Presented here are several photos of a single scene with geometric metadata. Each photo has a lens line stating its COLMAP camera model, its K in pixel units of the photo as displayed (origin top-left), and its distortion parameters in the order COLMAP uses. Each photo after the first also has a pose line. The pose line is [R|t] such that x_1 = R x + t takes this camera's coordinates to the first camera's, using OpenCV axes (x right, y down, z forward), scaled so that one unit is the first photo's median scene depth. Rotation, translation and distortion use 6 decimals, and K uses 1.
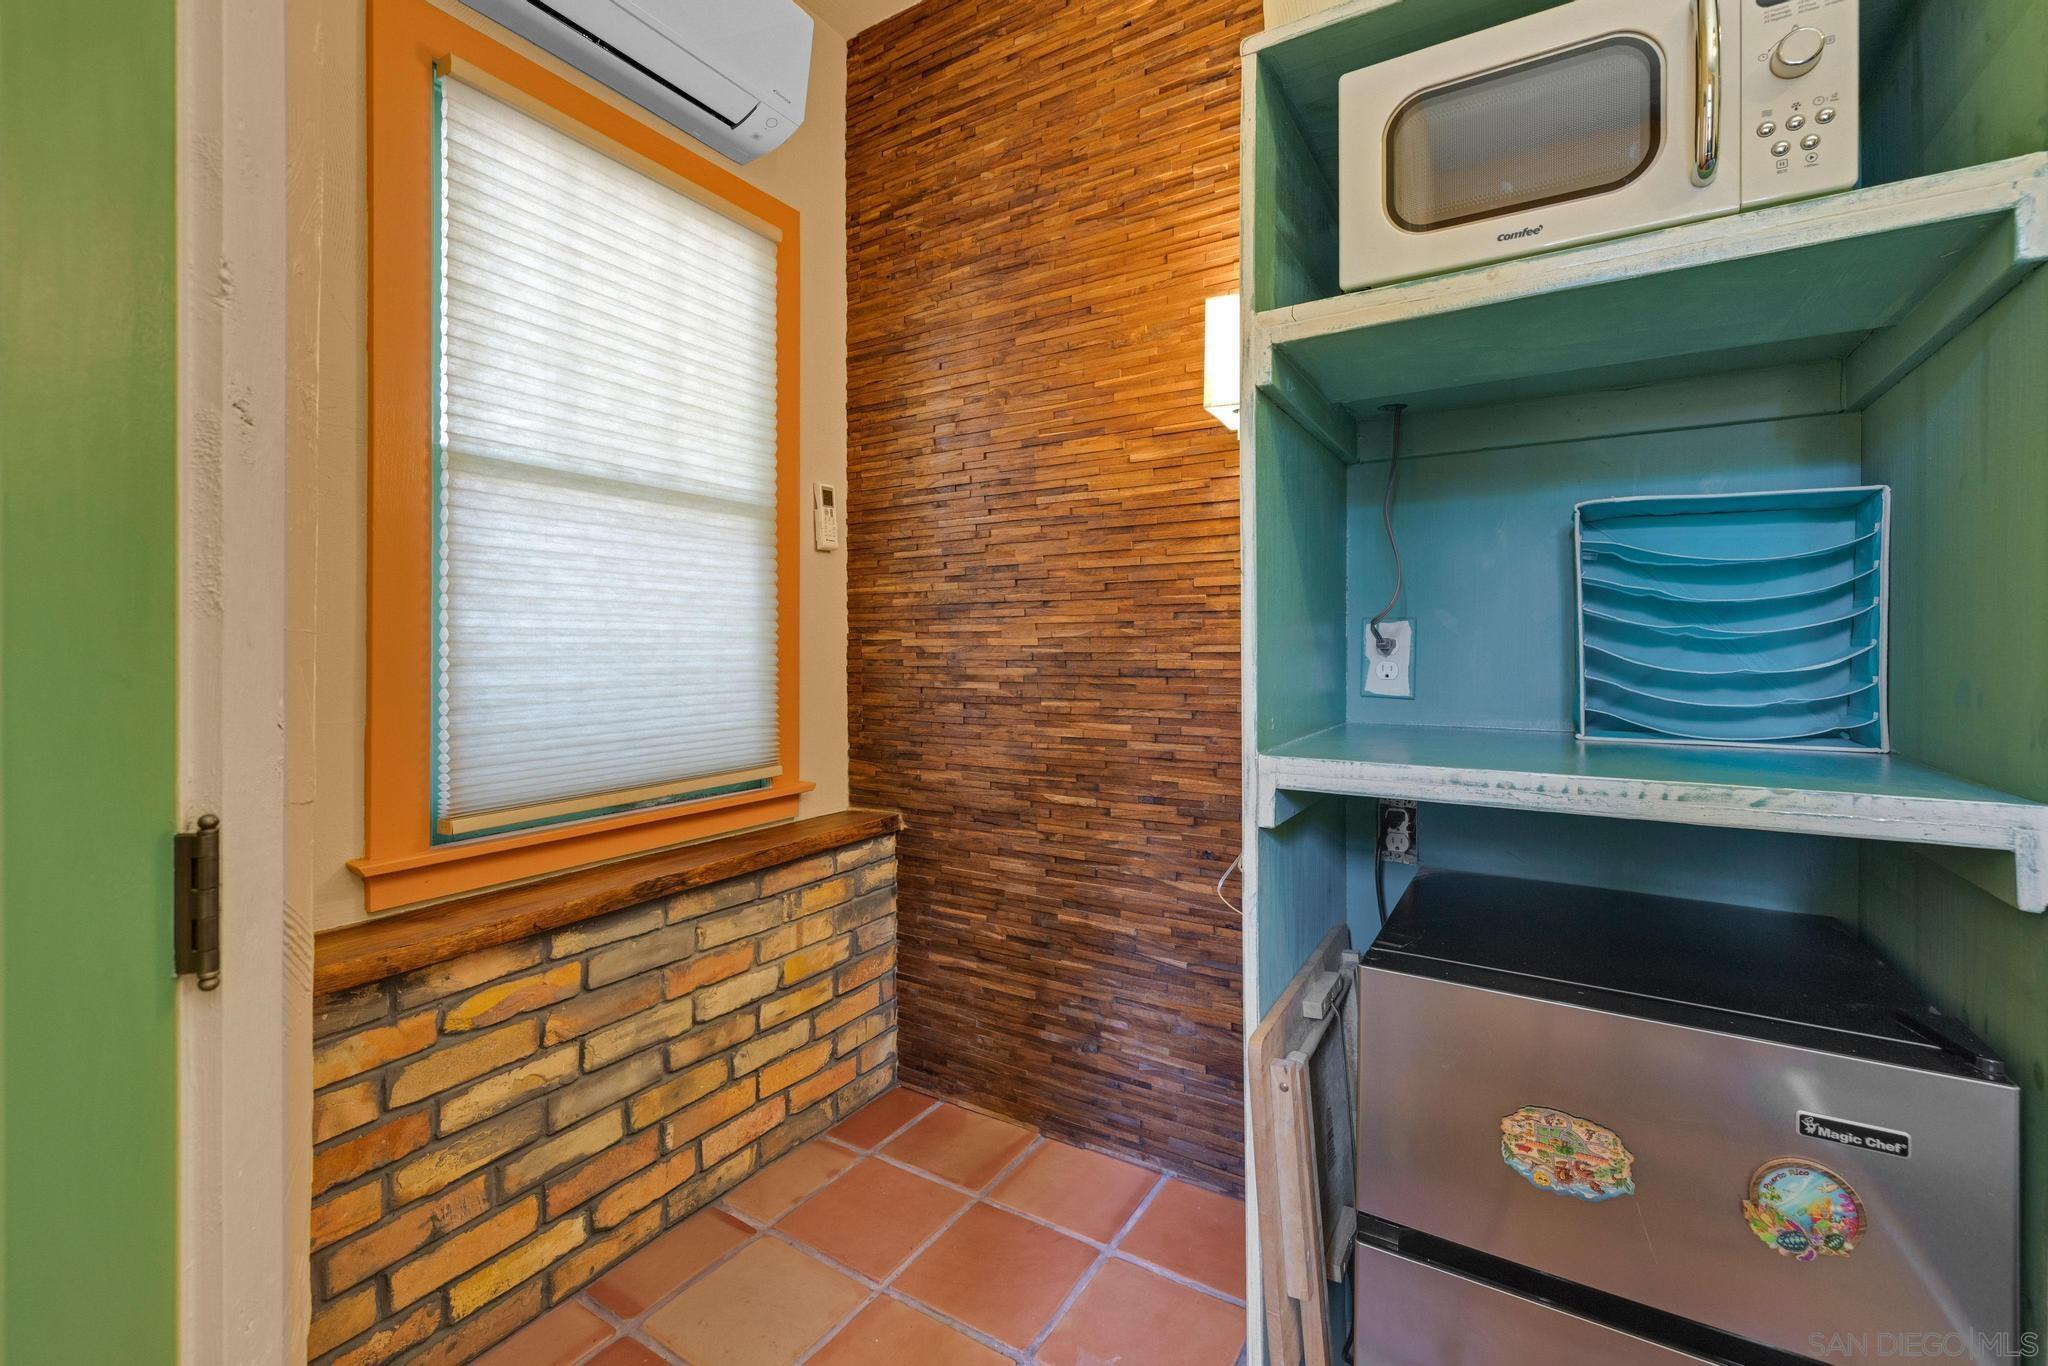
lens RADIAL K [[865.3, 0, 1037.0], [0, 865.3, 644.5], [0, 0, 1]] dist [-0.000181, -0.000206]
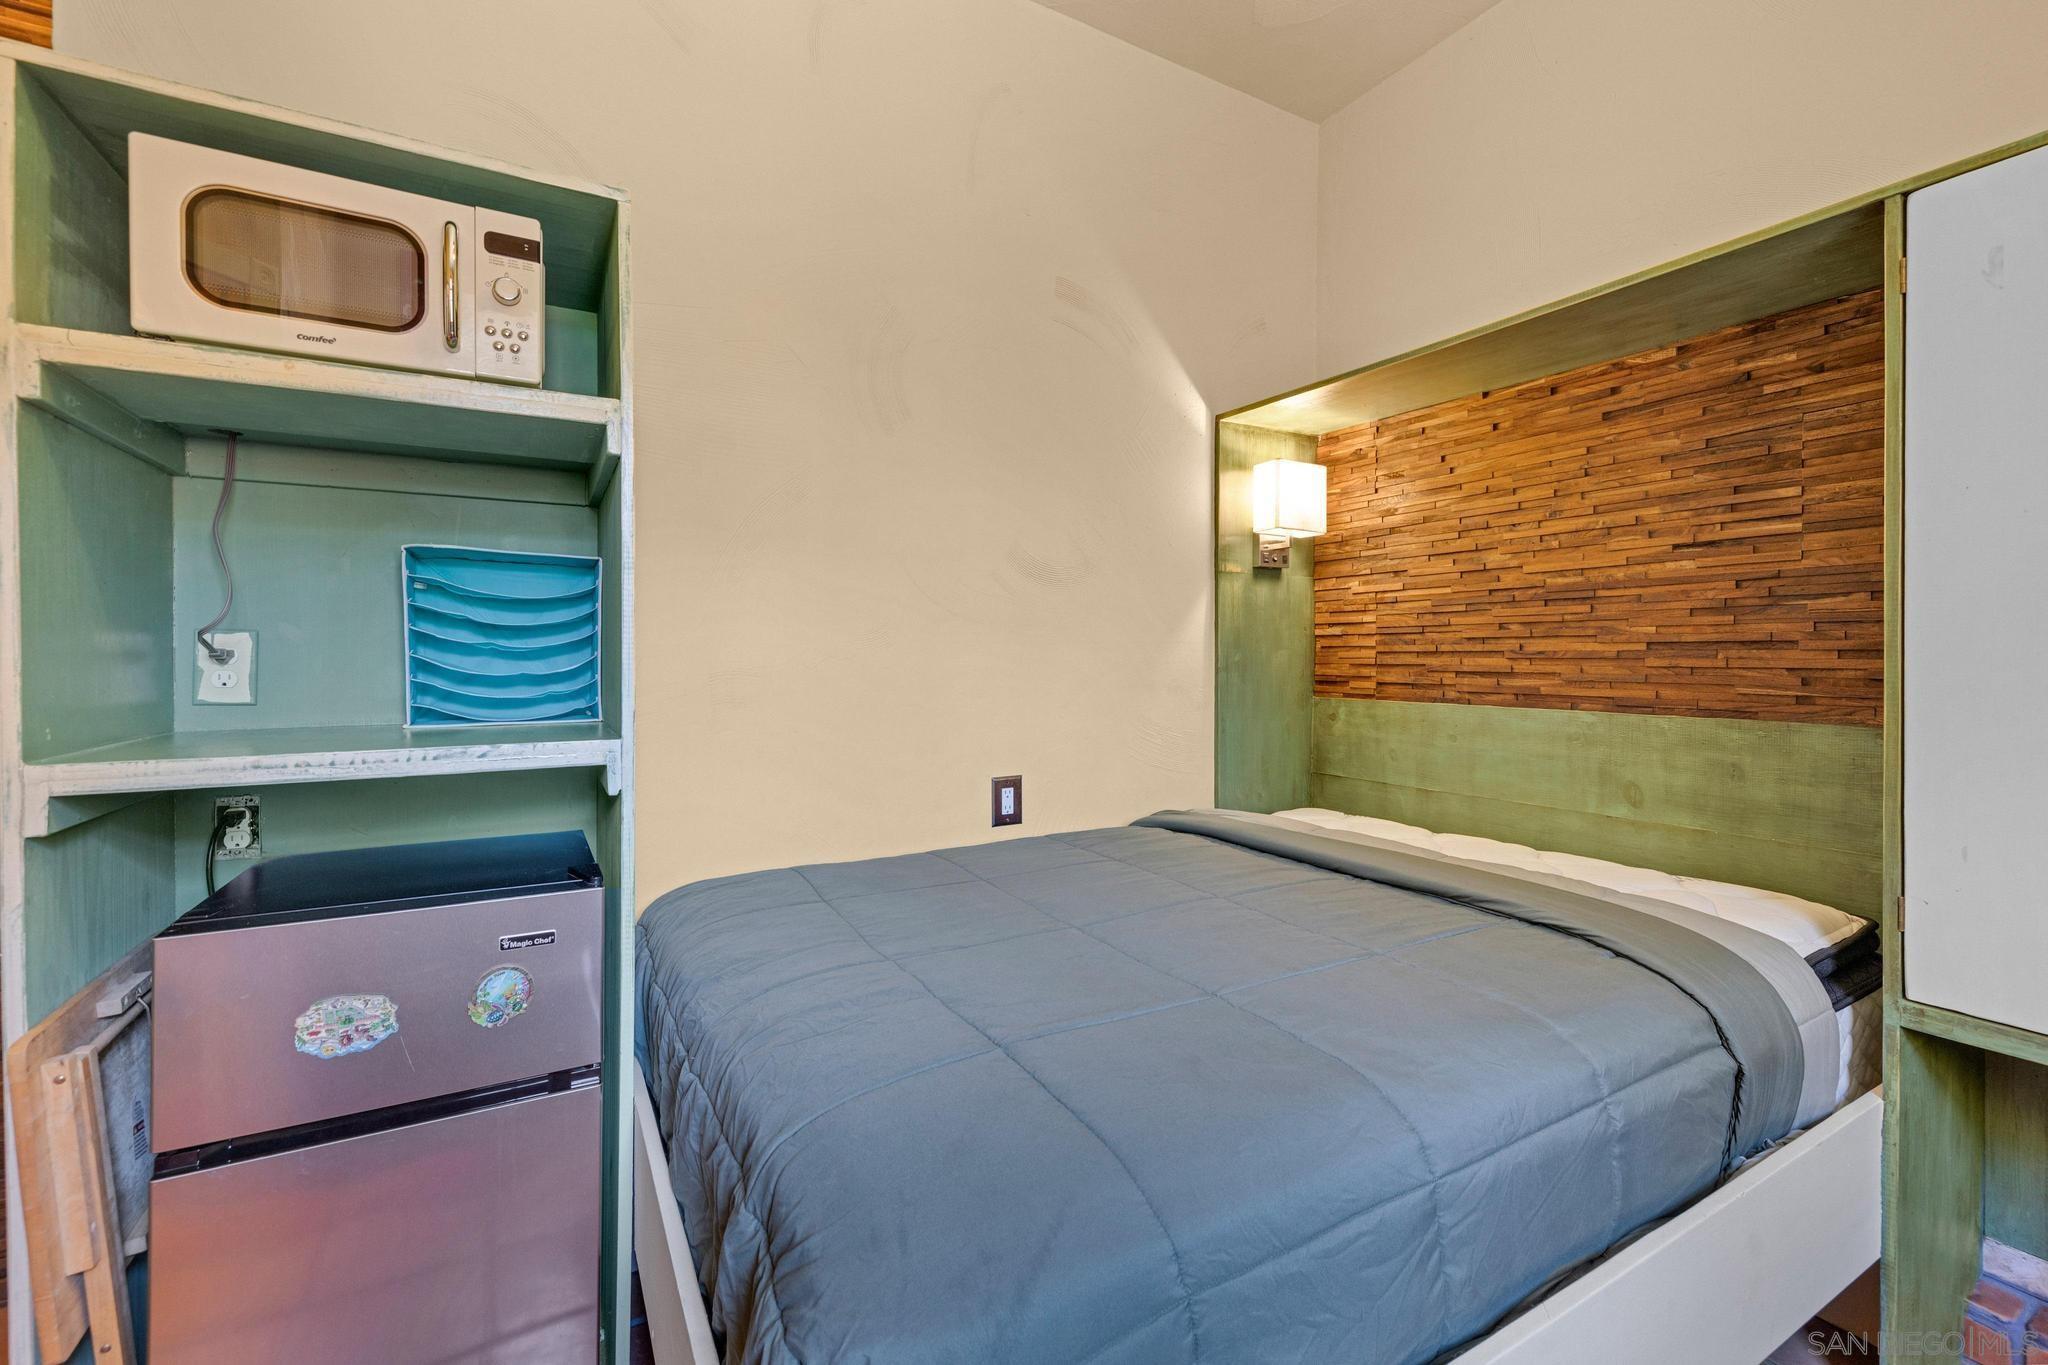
lens RADIAL K [[865.3, 0, 1027.2], [0, 865.3, 660.1], [0, 0, 1]] dist [-0.000181, -0.000206]
pose [[0.488011, -0.005719, 0.872819, -0.032207], [-0.001120, 0.999974, 0.007179, -0.001911], [-0.872837, -0.004481, 0.487991, -0.322543]]
